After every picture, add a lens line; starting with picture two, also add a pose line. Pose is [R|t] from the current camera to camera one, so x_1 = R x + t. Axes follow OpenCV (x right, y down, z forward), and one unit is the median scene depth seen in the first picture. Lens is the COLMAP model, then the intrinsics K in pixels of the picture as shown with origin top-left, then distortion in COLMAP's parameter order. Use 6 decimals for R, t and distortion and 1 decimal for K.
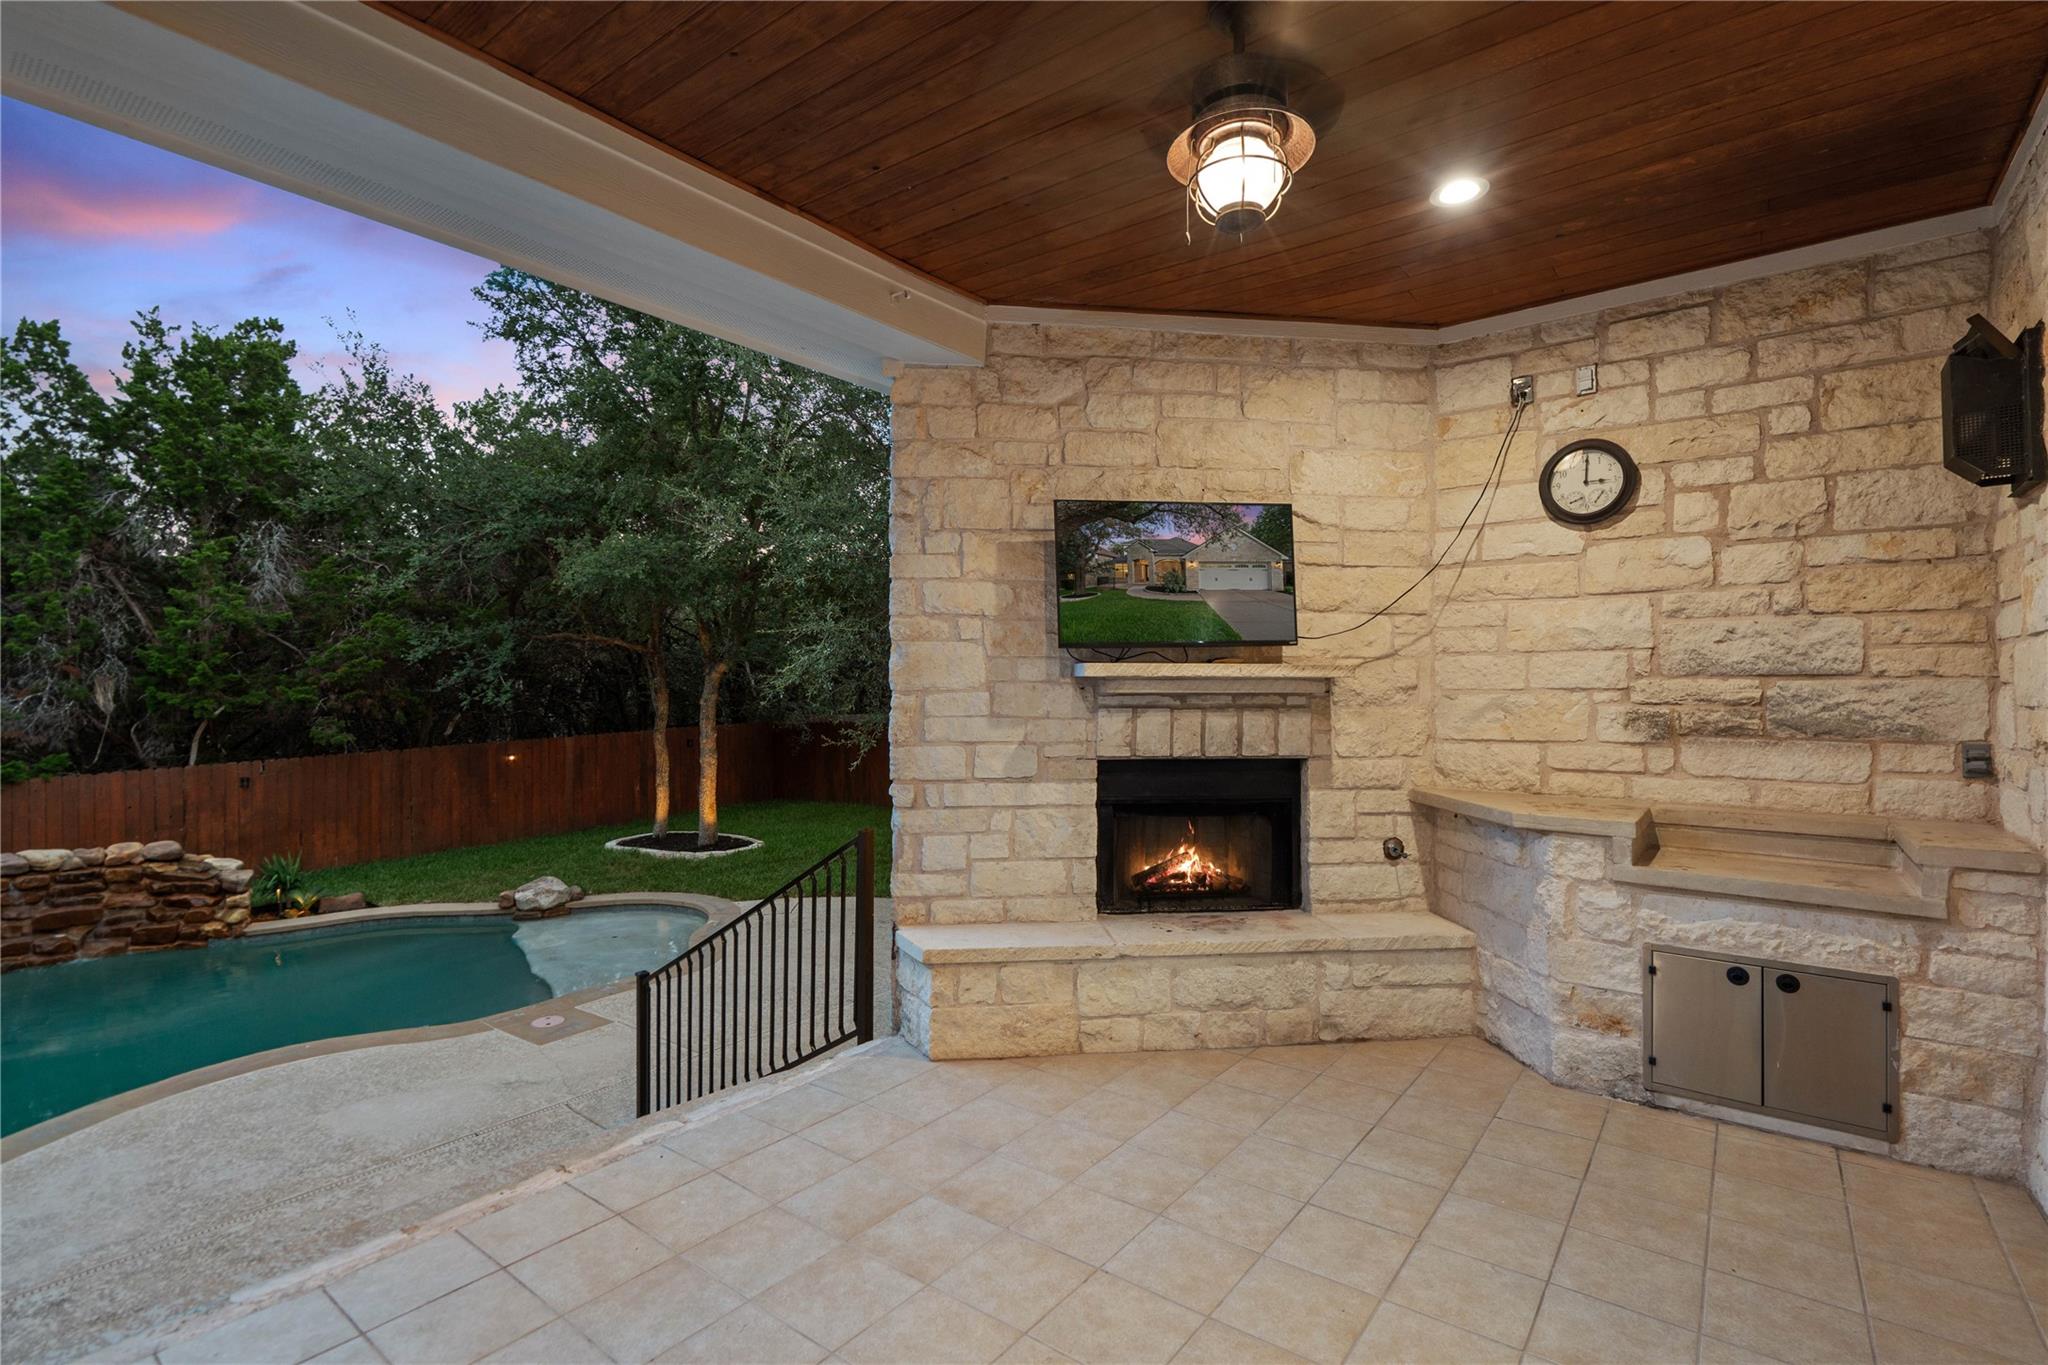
lens RADIAL K [[947.9, 0, 1028.1], [0, 947.9, 684.0], [0, 0, 1]] dist [0.001172, 0.004165]
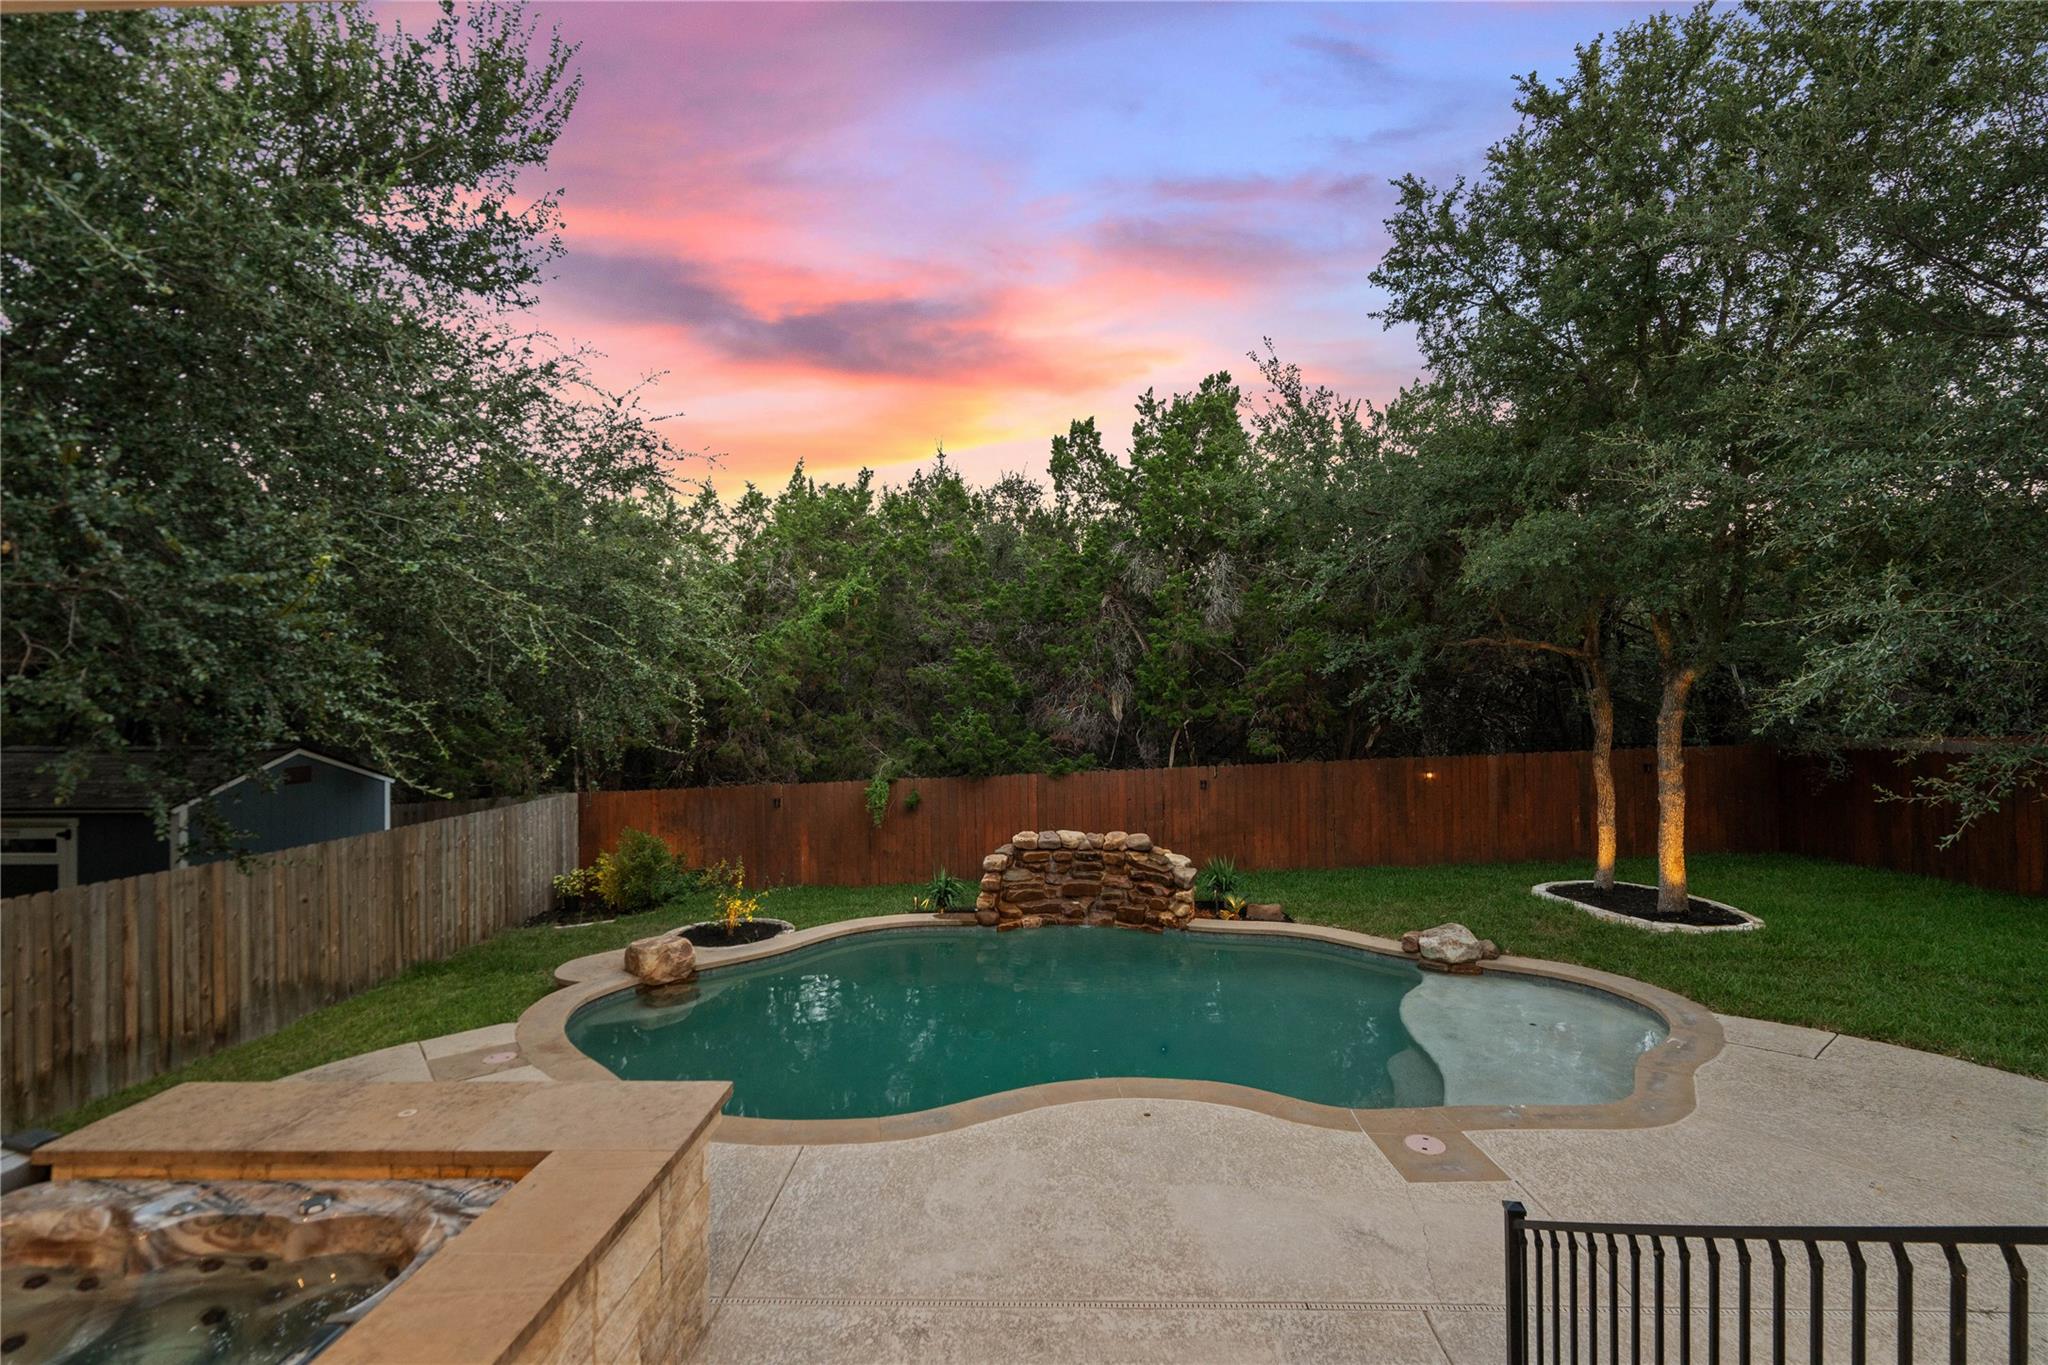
lens RADIAL K [[949.0, 0, 1022.6], [0, 949.0, 677.8], [0, 0, 1]] dist [-0.003296, 0.004150]
pose [[0.593442, -0.016093, -0.804716, -0.052773], [0.009485, 0.999870, -0.013001, -0.014427], [0.804821, 0.000082, 0.593518, 0.204863]]
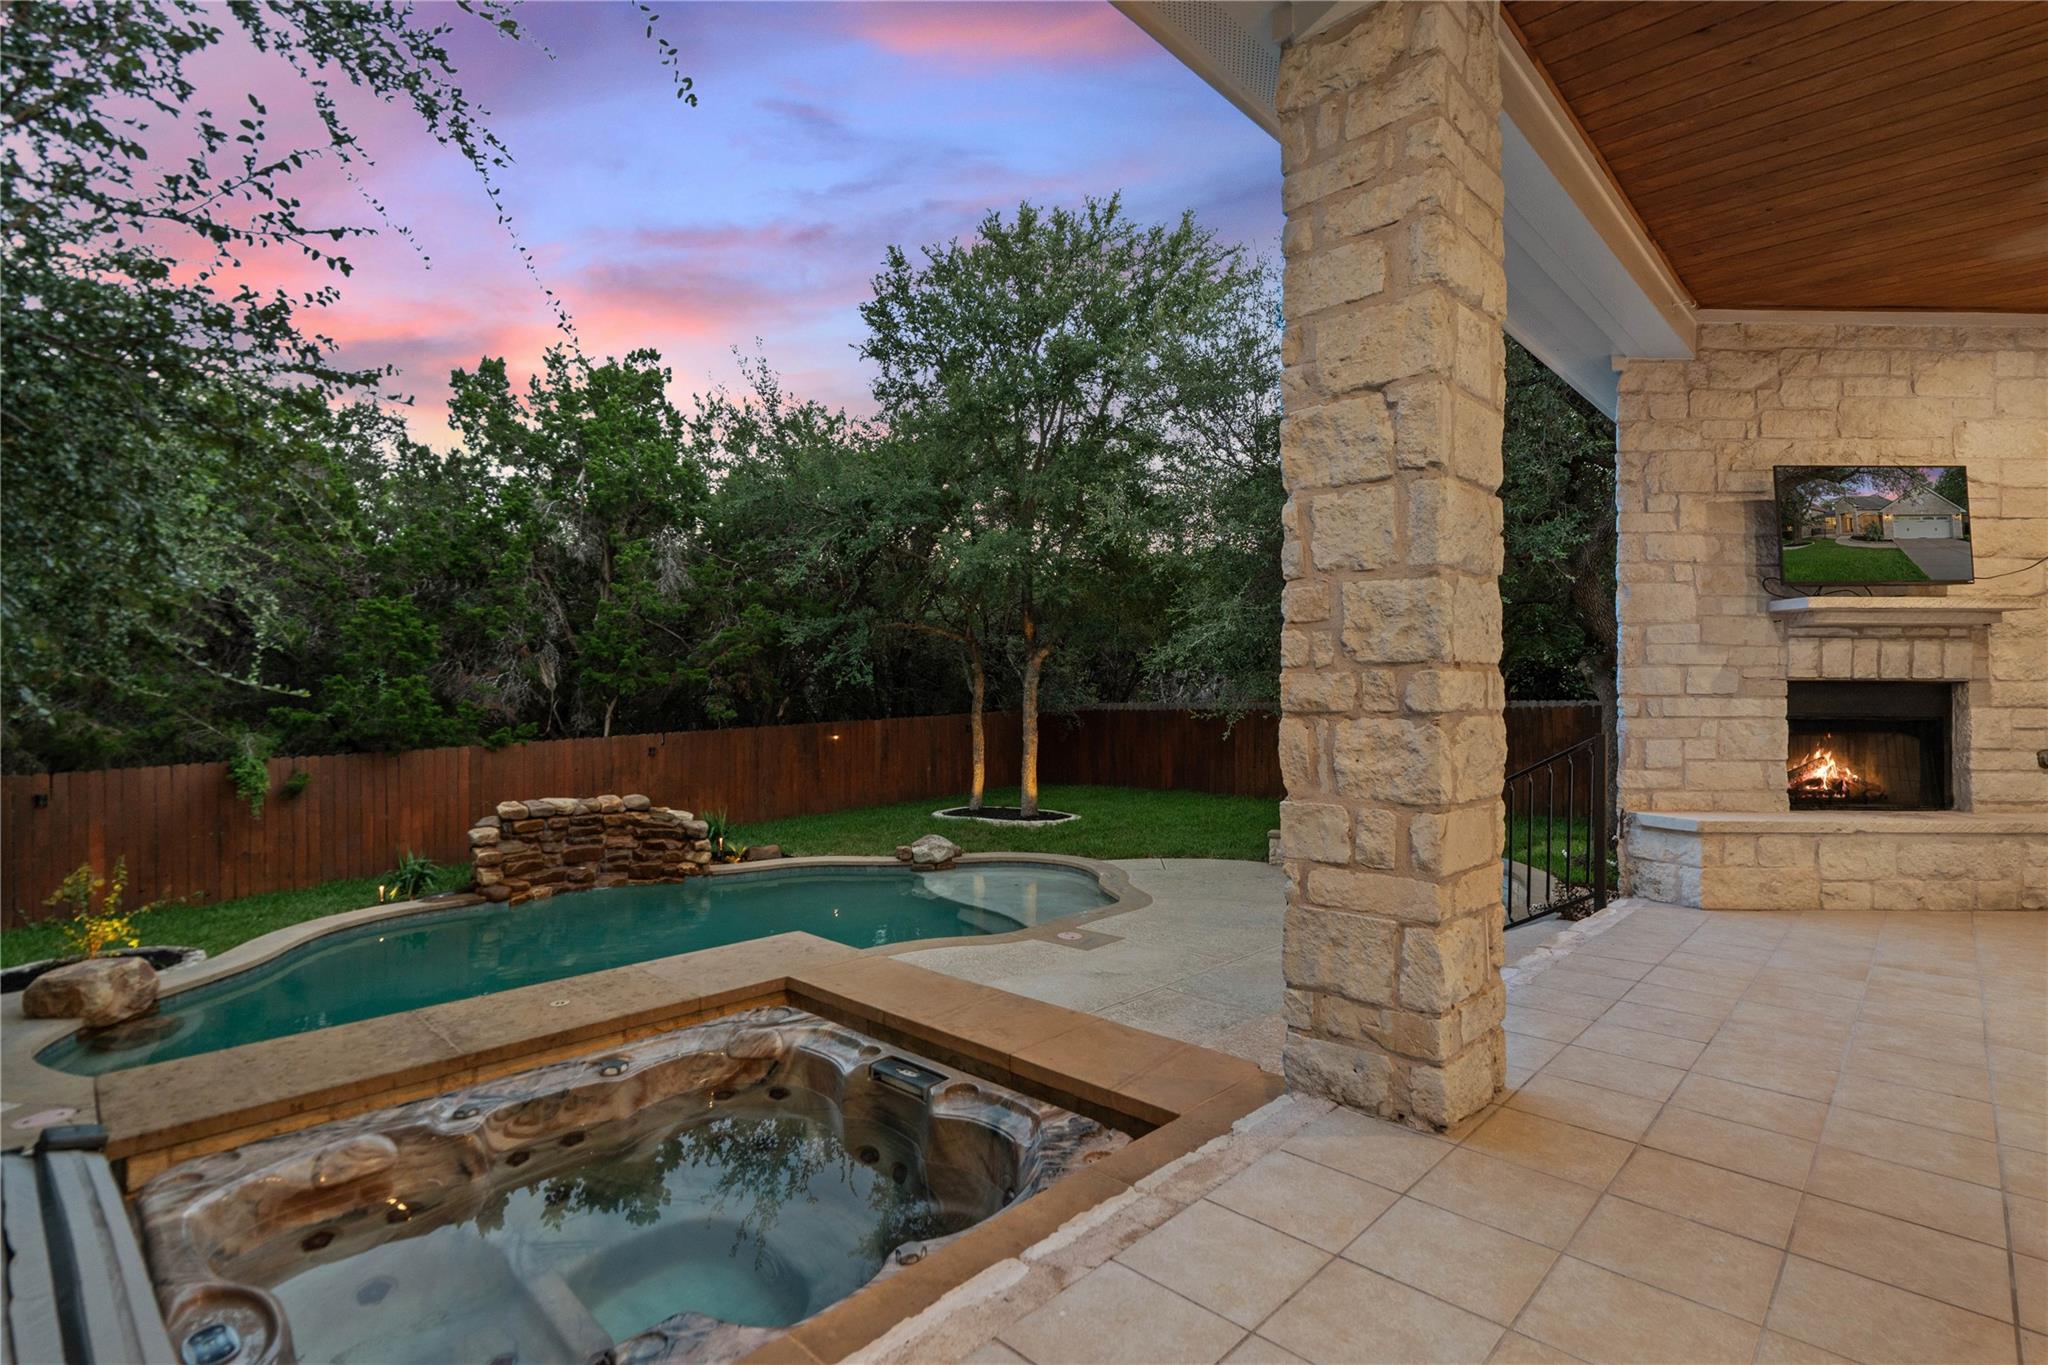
lens RADIAL K [[957.2, 0, 1025.9], [0, 957.2, 691.9], [0, 0, 1]] dist [0.002862, 0.000217]
pose [[0.994063, 0.002305, -0.108783, -0.323906], [-0.002540, 0.999995, -0.002027, 0.042355], [0.108778, 0.002291, 0.994063, -0.138633]]
